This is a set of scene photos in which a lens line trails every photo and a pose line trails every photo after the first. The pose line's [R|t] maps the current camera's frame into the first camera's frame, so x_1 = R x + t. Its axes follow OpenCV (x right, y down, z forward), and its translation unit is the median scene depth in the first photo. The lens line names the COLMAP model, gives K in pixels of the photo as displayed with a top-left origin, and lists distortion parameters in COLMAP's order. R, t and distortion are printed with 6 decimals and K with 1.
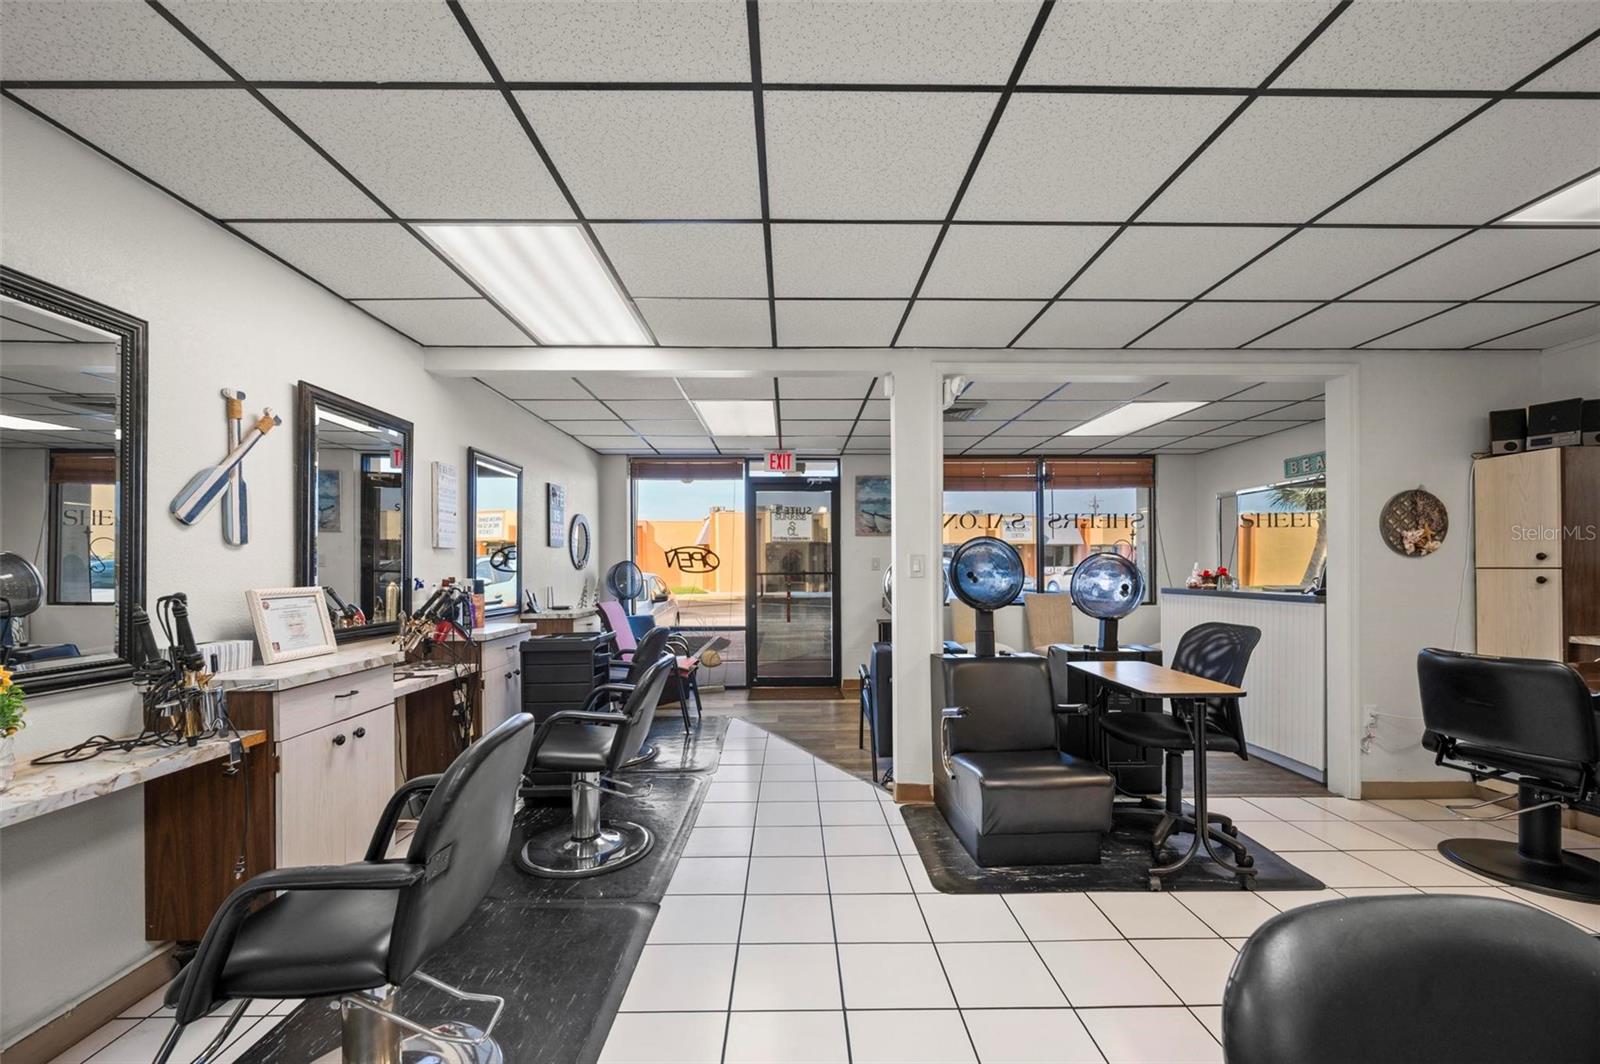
lens RADIAL K [[646.3, 0, 799.0], [0, 646.3, 565.8], [0, 0, 1]] dist [0.000373, 0.000123]
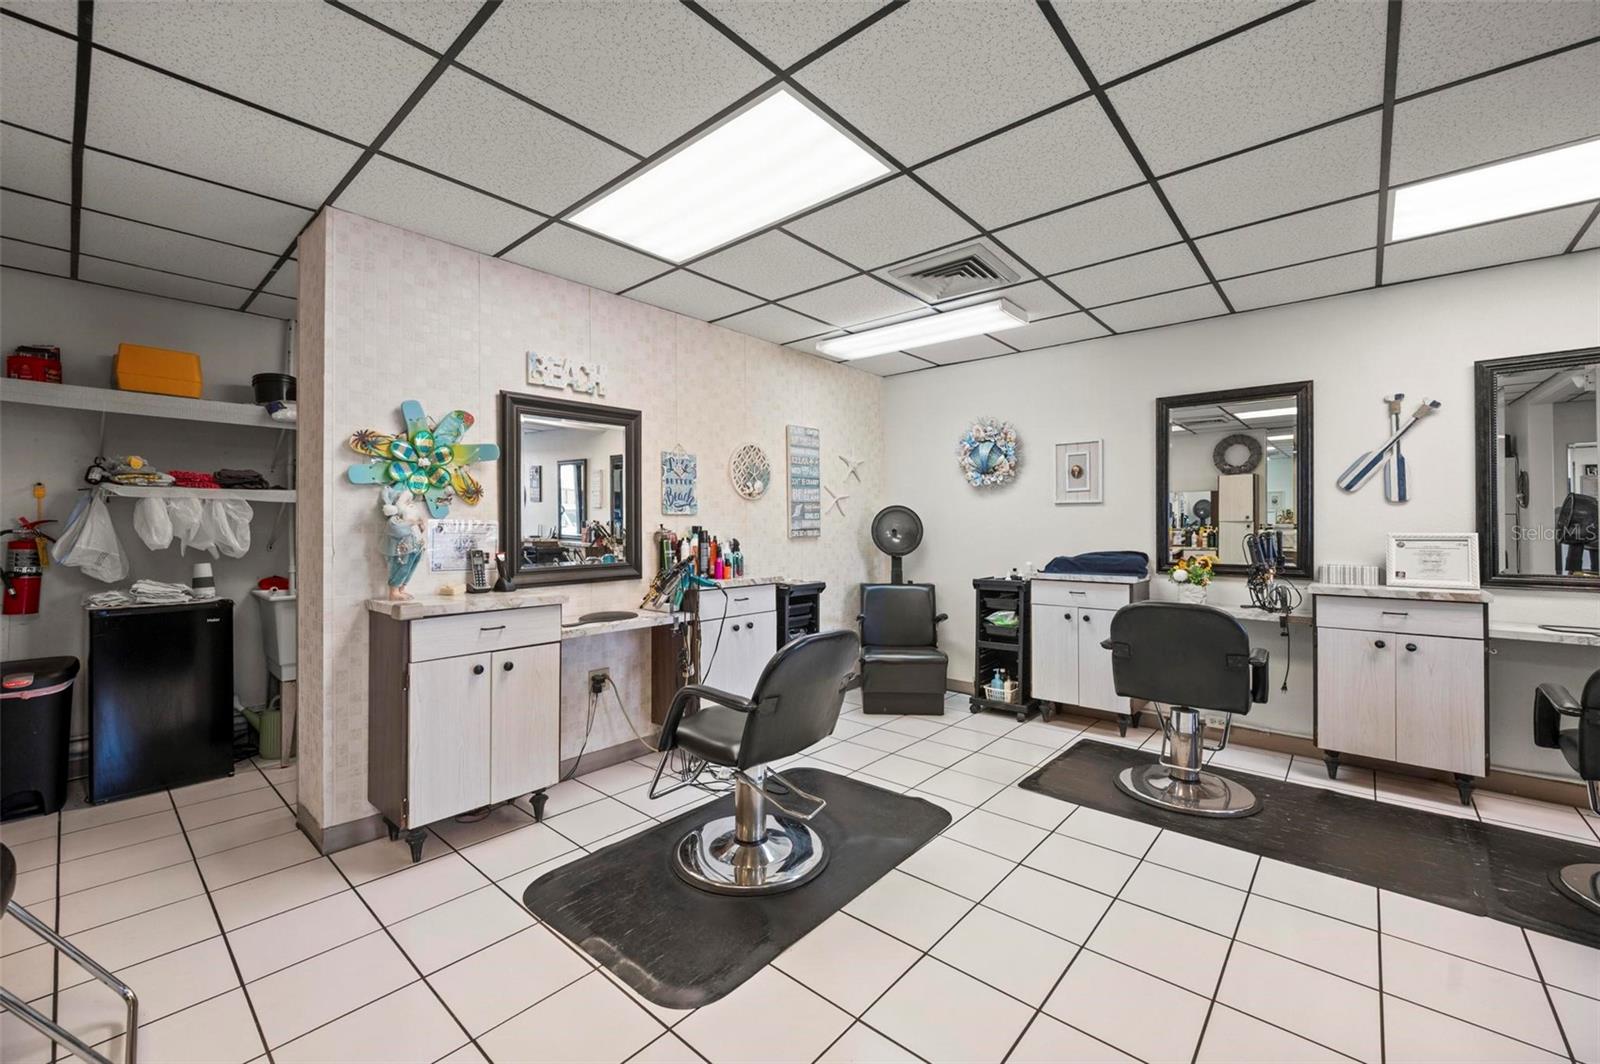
lens RADIAL K [[644.0, 0, 806.3], [0, 644.0, 521.4], [0, 0, 1]] dist [-0.001506, -0.000119]
pose [[-0.665765, -0.004814, -0.746146, 0.692073], [0.003823, 0.999944, -0.009863, 0.013620], [0.746152, -0.009419, -0.665709, 0.628112]]
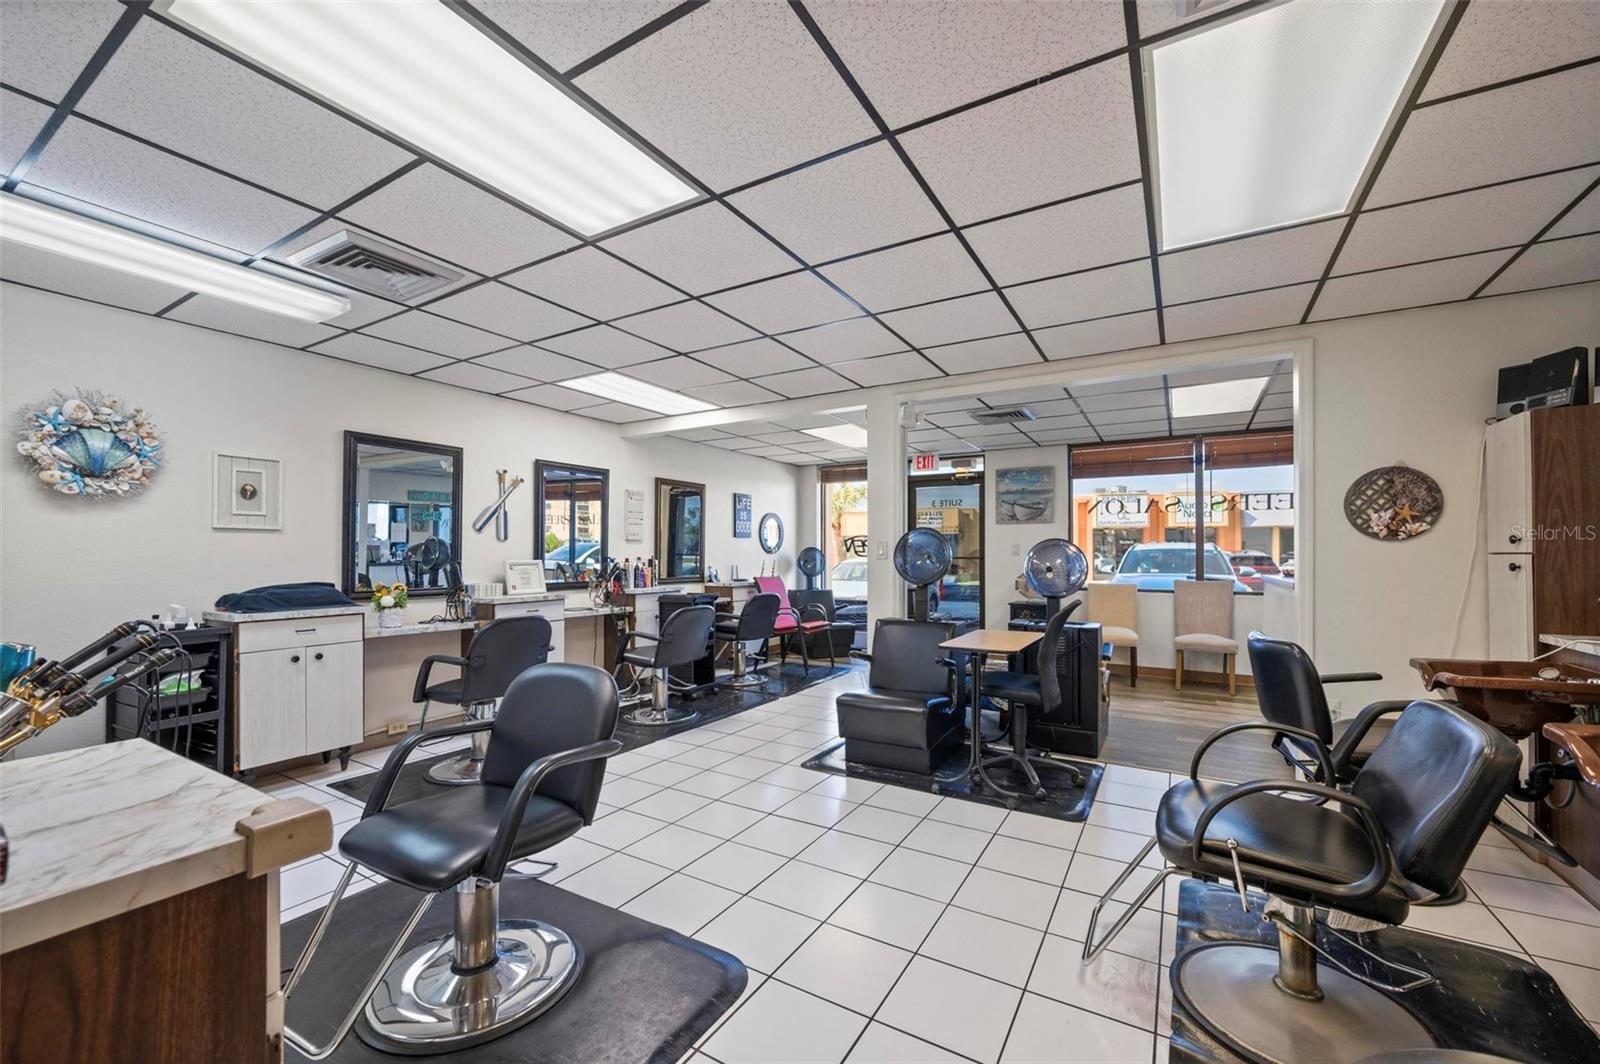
lens RADIAL K [[638.7, 0, 798.7], [0, 638.7, 547.7], [0, 0, 1]] dist [-0.001532, -0.000060]
pose [[0.847993, -0.001742, -0.530005, 0.725964], [-0.002184, 0.999975, -0.006780, 0.003740], [0.530003, 0.006907, 0.847968, -0.194045]]
